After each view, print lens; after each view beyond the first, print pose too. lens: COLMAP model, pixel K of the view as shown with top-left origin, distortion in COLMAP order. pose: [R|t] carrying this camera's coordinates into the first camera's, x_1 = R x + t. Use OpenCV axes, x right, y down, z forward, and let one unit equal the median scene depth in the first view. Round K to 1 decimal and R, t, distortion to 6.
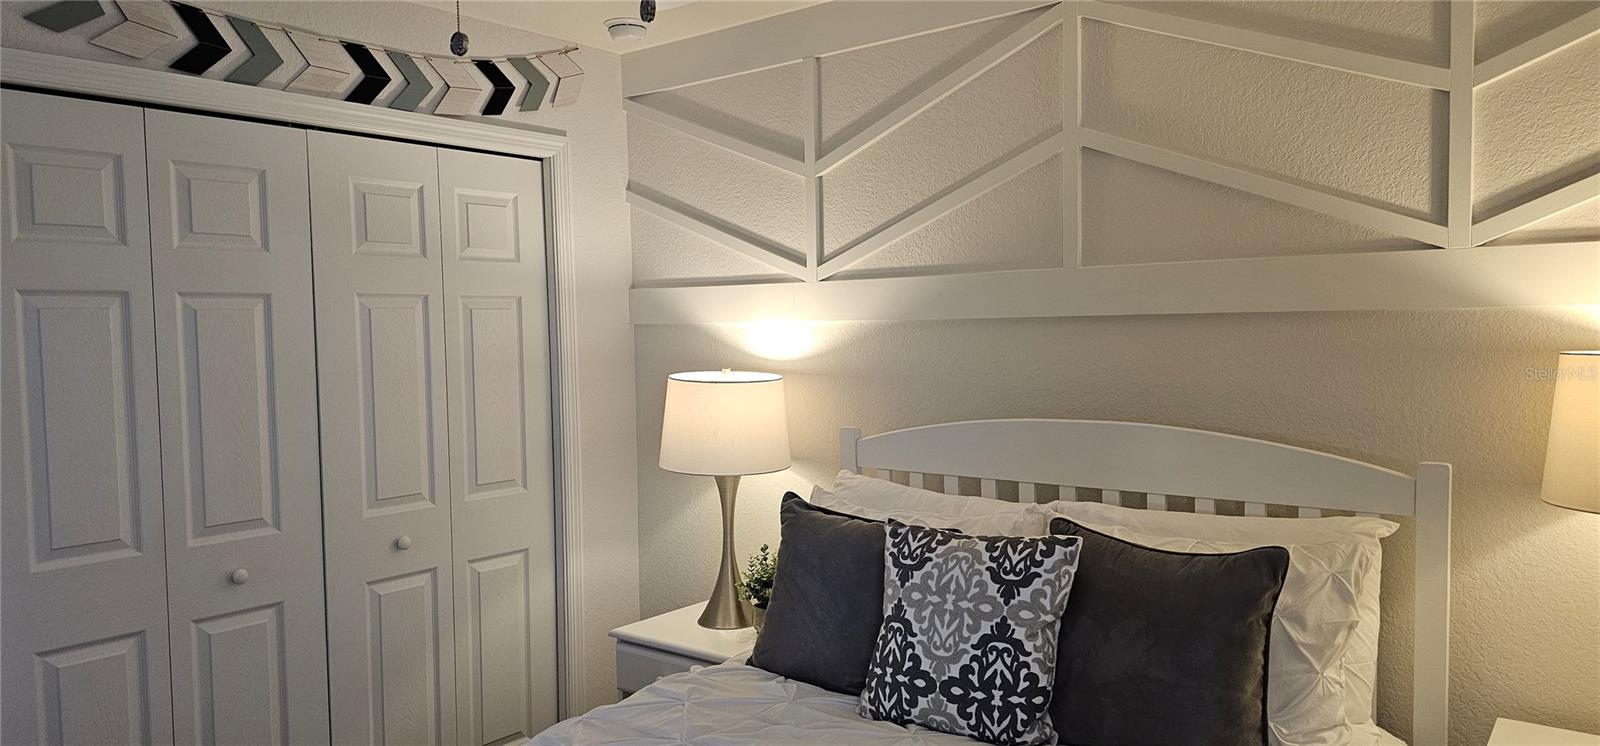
lens RADIAL K [[1072.1, 0, 800.0], [0, 1072.1, 373.0], [0, 0, 1]] dist [0.034692, -0.000673]
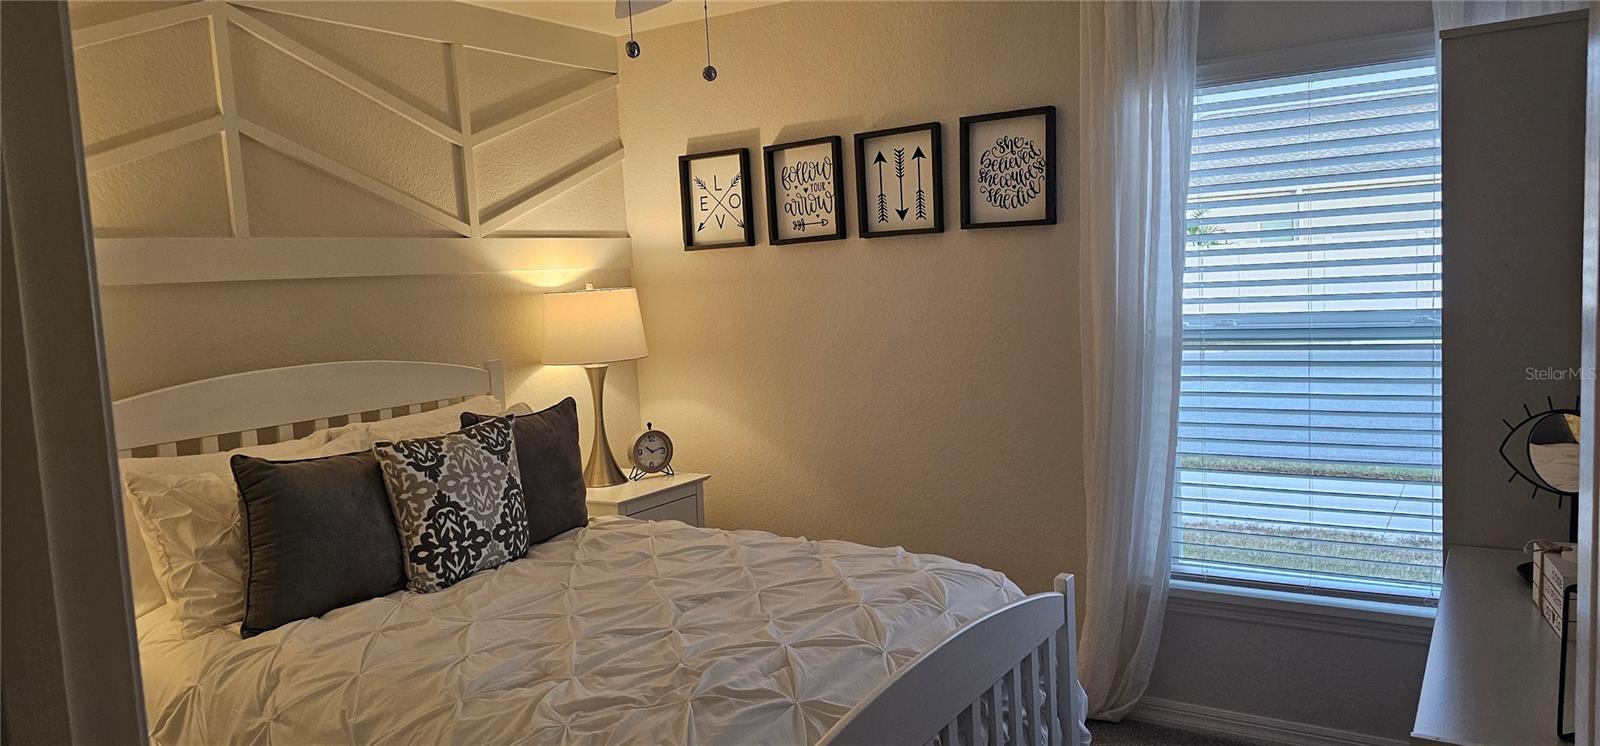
lens RADIAL K [[1072.1, 0, 800.0], [0, 1072.1, 373.0], [0, 0, 1]] dist [0.034692, -0.000673]
pose [[-0.098841, -0.076600, 0.992151, -1.205897], [0.093603, 0.991897, 0.085905, 0.001706], [-0.990691, 0.101359, -0.090870, 0.674380]]
